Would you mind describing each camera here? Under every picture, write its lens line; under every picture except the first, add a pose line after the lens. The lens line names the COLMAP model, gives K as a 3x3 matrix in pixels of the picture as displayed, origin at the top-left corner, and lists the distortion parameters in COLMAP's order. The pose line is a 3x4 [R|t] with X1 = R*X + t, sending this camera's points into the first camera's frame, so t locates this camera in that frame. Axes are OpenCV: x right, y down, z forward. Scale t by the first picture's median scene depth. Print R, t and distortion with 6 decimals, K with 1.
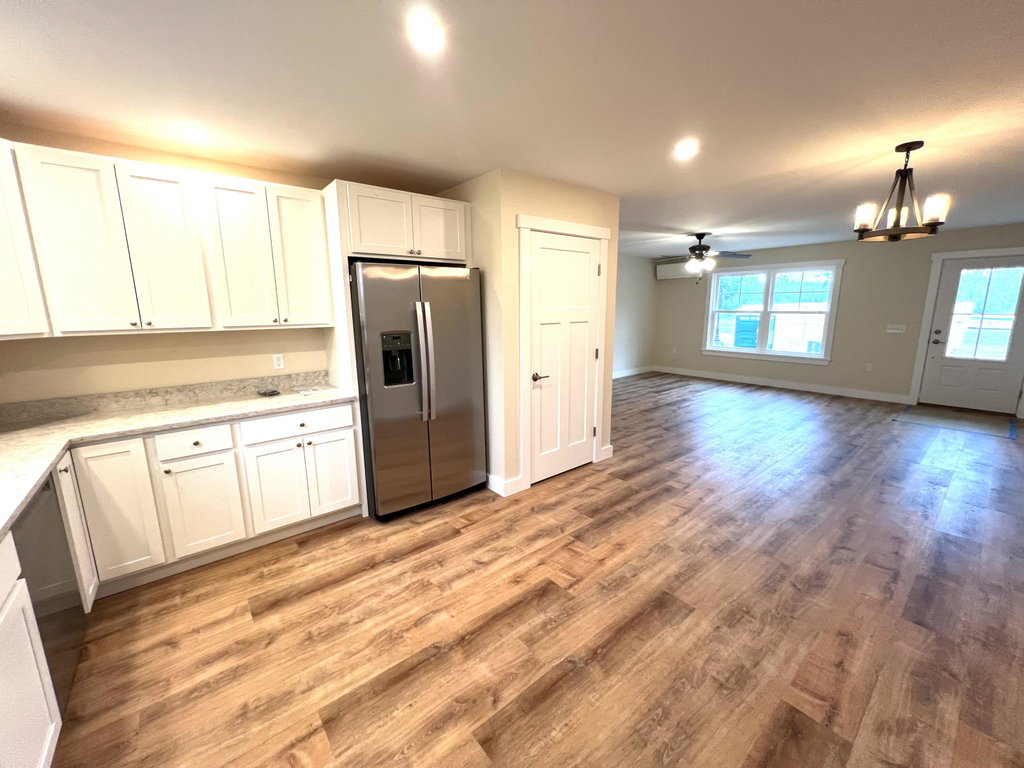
lens RADIAL K [[414.1, 0, 513.4], [0, 414.1, 380.6], [0, 0, 1]] dist [0.006463, -0.000271]
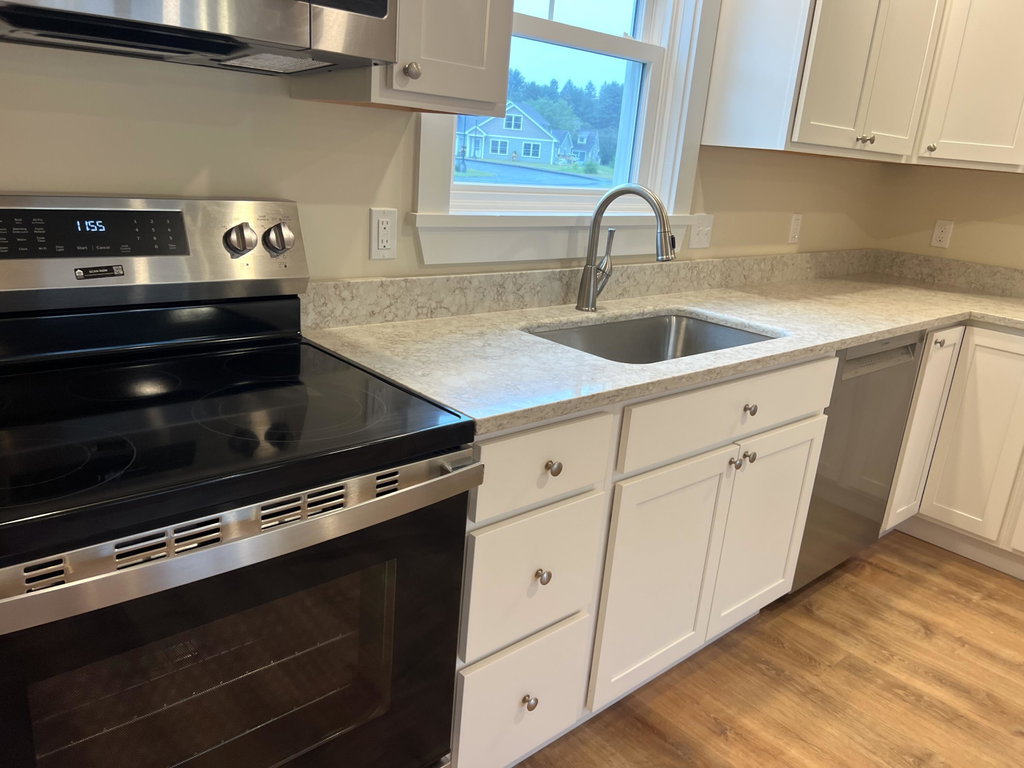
lens RADIAL K [[779.4, 0, 512.0], [0, 779.4, 384.0], [0, 0, 1]] dist [0.090181, -0.103875]
pose [[0.053122, 0.307225, -0.950153, 0.215442], [-0.267292, 0.921152, 0.282904, 0.073367], [0.962150, 0.238939, 0.131053, 0.080603]]
